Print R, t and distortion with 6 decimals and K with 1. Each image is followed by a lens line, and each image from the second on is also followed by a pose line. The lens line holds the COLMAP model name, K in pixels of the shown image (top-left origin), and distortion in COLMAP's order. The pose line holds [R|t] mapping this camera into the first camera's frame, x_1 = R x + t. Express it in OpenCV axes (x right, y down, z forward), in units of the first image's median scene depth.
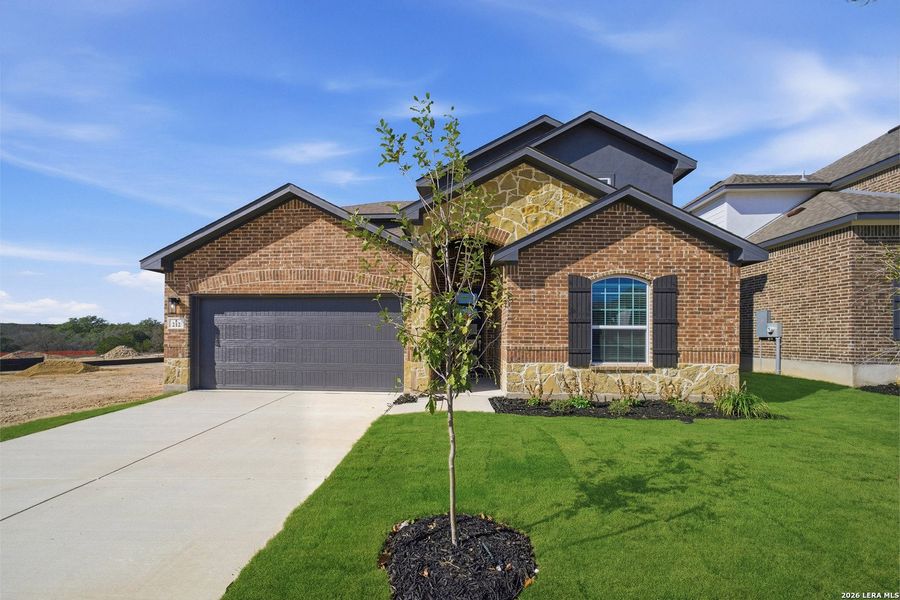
lens RADIAL K [[360.7, 0, 452.1], [0, 360.7, 338.3], [0, 0, 1]] dist [-0.020573, 0.016935]
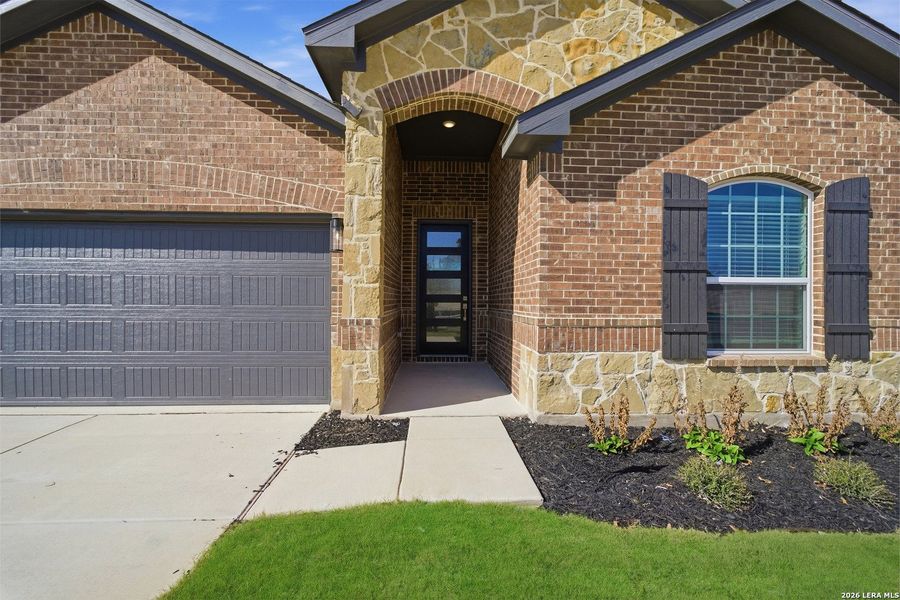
lens RADIAL K [[347.5, 0, 450.0], [0, 347.5, 300.0], [0, 0, 1]] dist [0.027241, -0.011327]
pose [[0.996709, -0.000973, 0.081058, -0.006445], [0.000346, 0.999970, 0.007745, -0.007497], [-0.081064, -0.007692, 0.996679, 0.539710]]
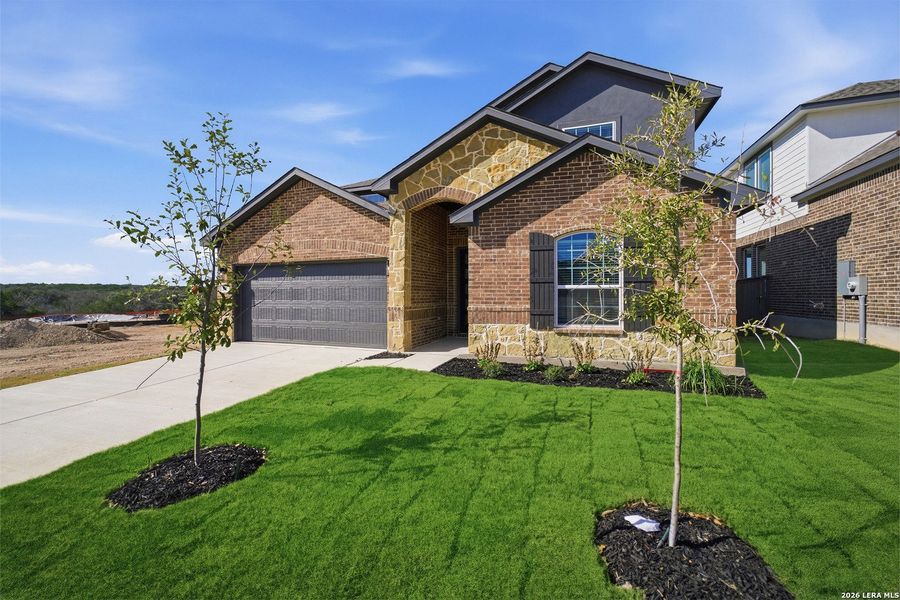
lens RADIAL K [[369.0, 0, 452.7], [0, 369.0, 296.2], [0, 0, 1]] dist [-0.033901, 0.018949]
pose [[0.958880, -0.005894, -0.283752, 0.402251], [0.006137, 0.999981, -0.000034, -0.008794], [0.283747, -0.001708, 0.958898, -0.002231]]
